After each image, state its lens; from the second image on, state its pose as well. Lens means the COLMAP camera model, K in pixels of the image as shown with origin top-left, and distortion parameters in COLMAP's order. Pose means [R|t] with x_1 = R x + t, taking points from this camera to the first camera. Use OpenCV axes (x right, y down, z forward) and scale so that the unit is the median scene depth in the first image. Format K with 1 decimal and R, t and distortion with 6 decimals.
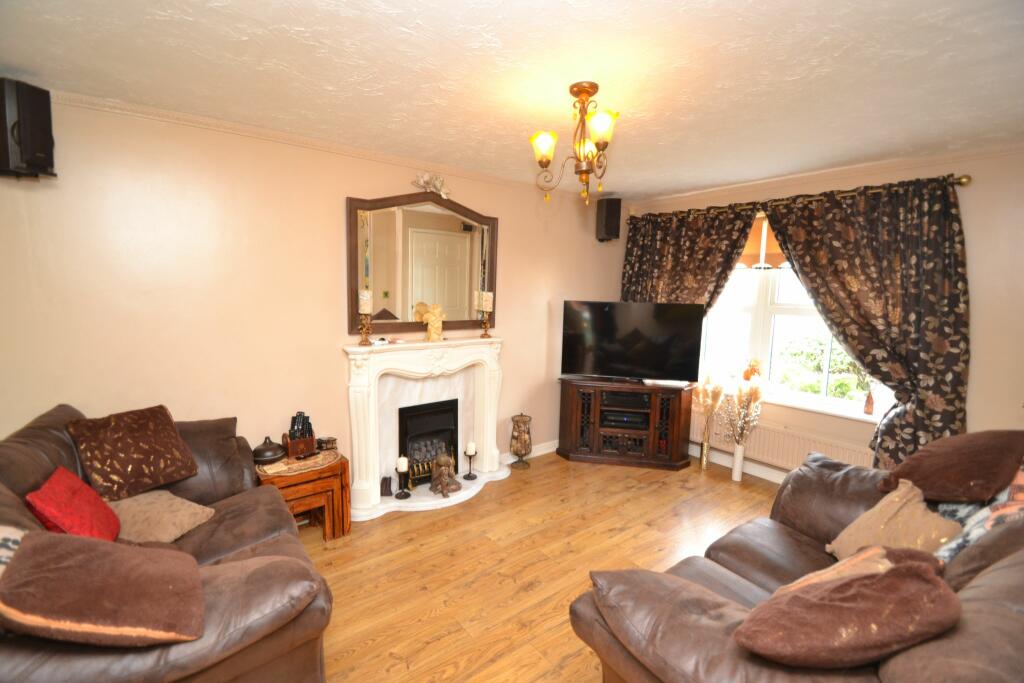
lens RADIAL K [[429.9, 0, 512.0], [0, 429.9, 341.5], [0, 0, 1]] dist [0.000110, -0.000029]
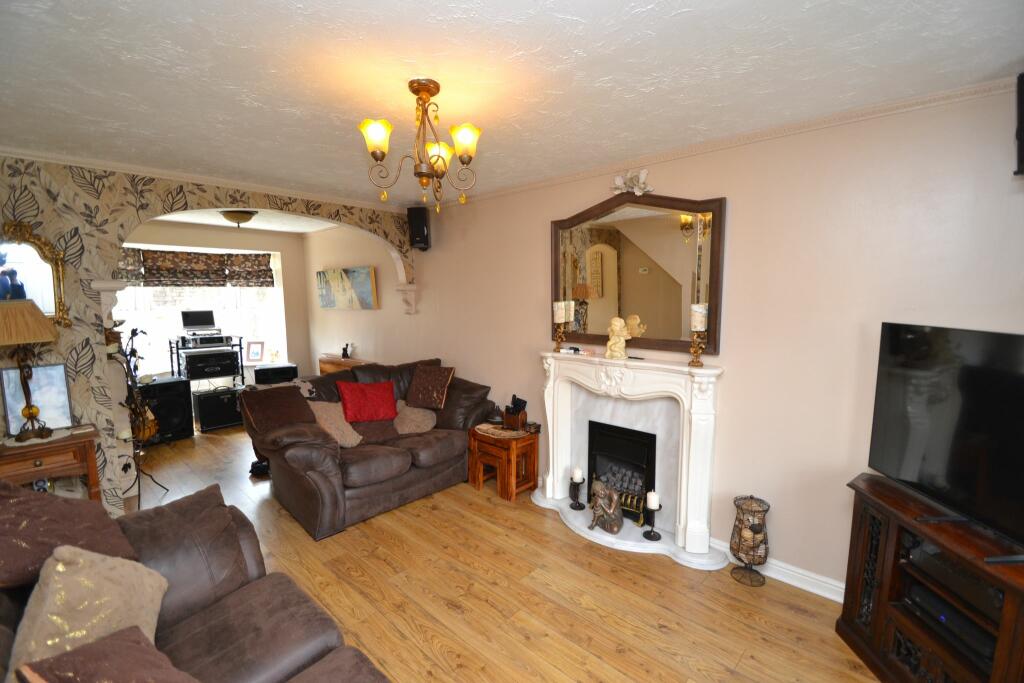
lens RADIAL K [[429.9, 0, 512.0], [0, 429.9, 341.5], [0, 0, 1]] dist [0.000110, -0.000029]
pose [[0.205675, 0.071384, -0.976013, 0.669261], [-0.137044, 0.989609, 0.043499, -0.044752], [0.968977, 0.124810, 0.213321, 0.601099]]
